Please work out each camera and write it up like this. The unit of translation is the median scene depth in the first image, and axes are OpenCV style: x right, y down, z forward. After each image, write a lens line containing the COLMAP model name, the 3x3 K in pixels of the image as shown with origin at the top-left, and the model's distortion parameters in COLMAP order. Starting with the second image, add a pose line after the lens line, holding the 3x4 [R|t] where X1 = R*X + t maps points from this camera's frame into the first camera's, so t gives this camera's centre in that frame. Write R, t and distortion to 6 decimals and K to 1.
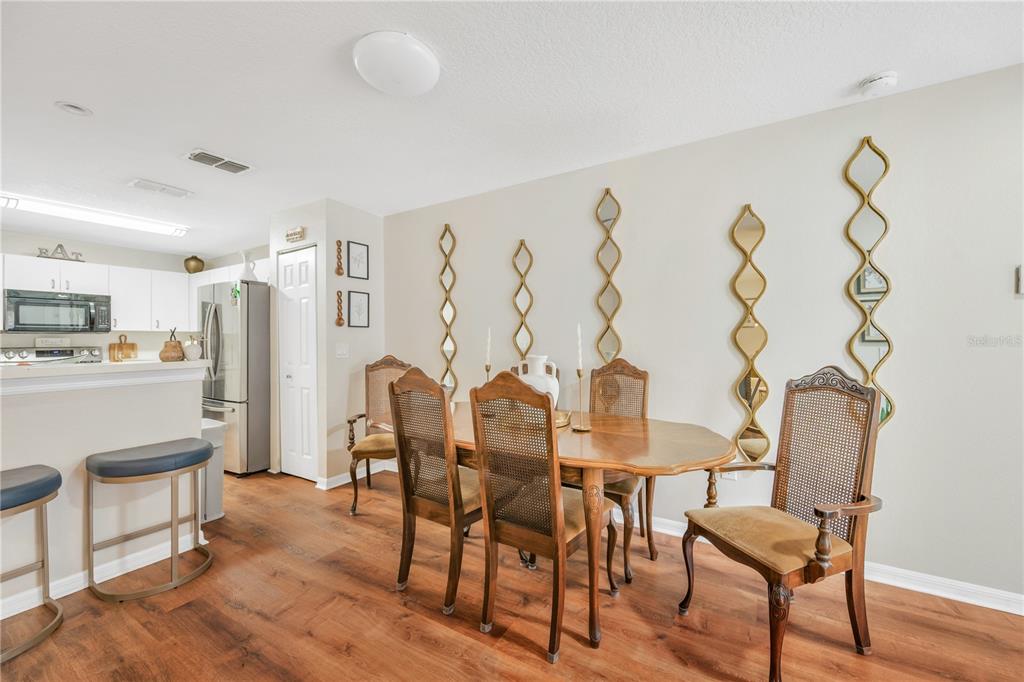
lens RADIAL K [[400.1, 0, 512.0], [0, 400.1, 341.0], [0, 0, 1]] dist [-0.003561, -0.000442]
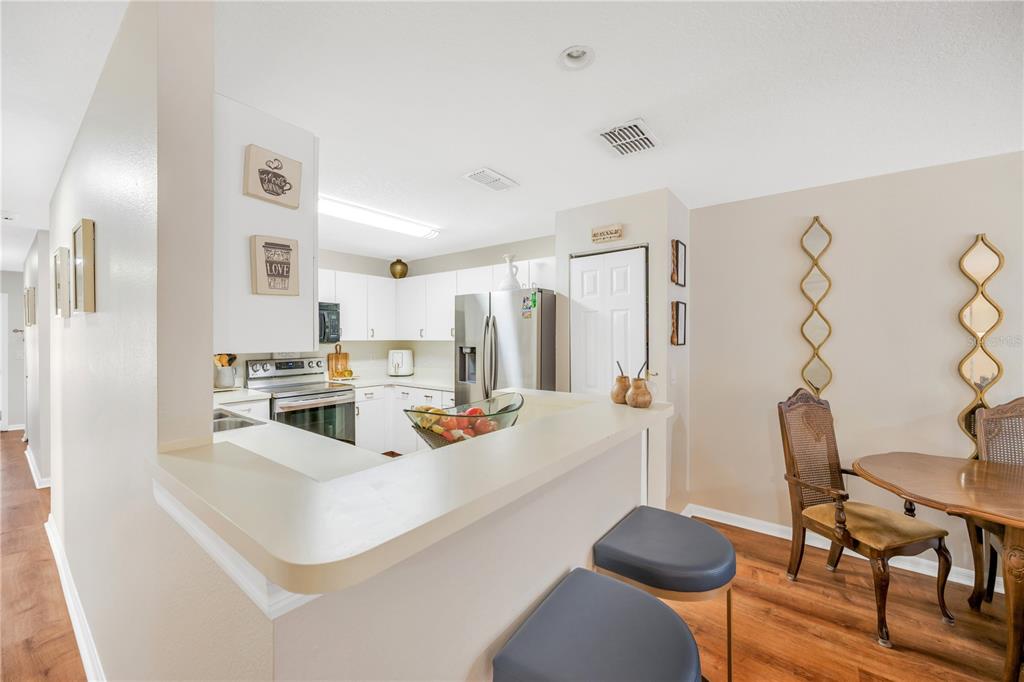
lens RADIAL K [[399.4, 0, 512.0], [0, 399.4, 341.0], [0, 0, 1]] dist [0.001598, 0.000409]
pose [[0.992695, 0.009823, -0.120247, -0.602032], [-0.009130, 0.999938, 0.006308, -0.043866], [0.120301, -0.005164, 0.992724, 0.144731]]
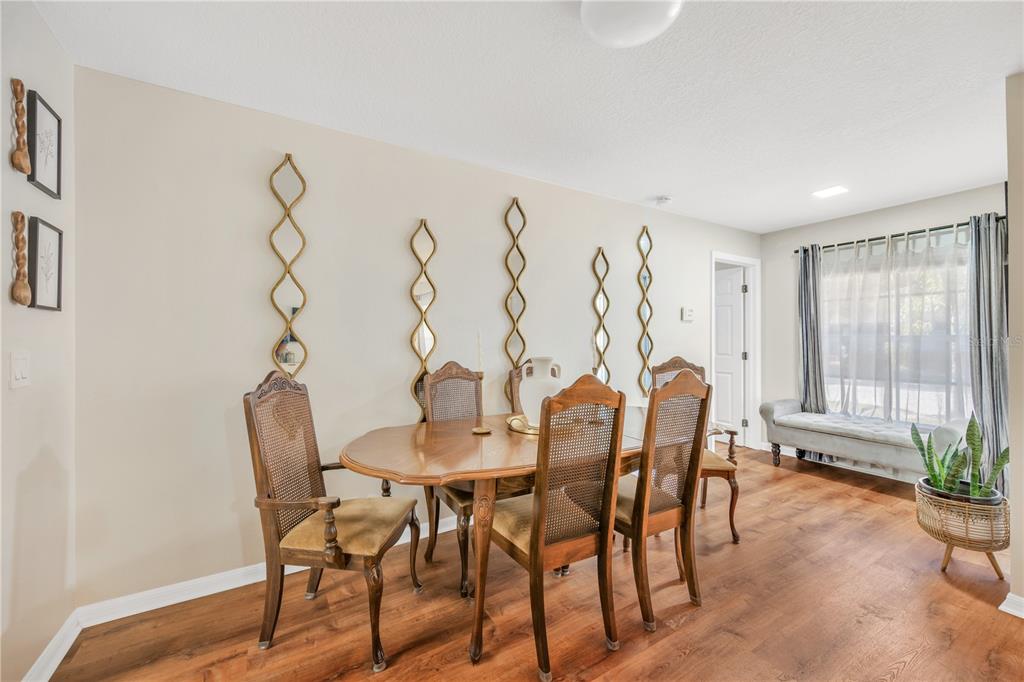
lens RADIAL K [[414.1, 0, 529.8], [0, 414.1, 338.0], [0, 0, 1]] dist [-0.002462, -0.000064]
pose [[0.459871, 0.008801, 0.887942, -0.509785], [-0.000264, 0.999952, -0.009774, -0.001863], [-0.887986, 0.004261, 0.459851, 0.350382]]
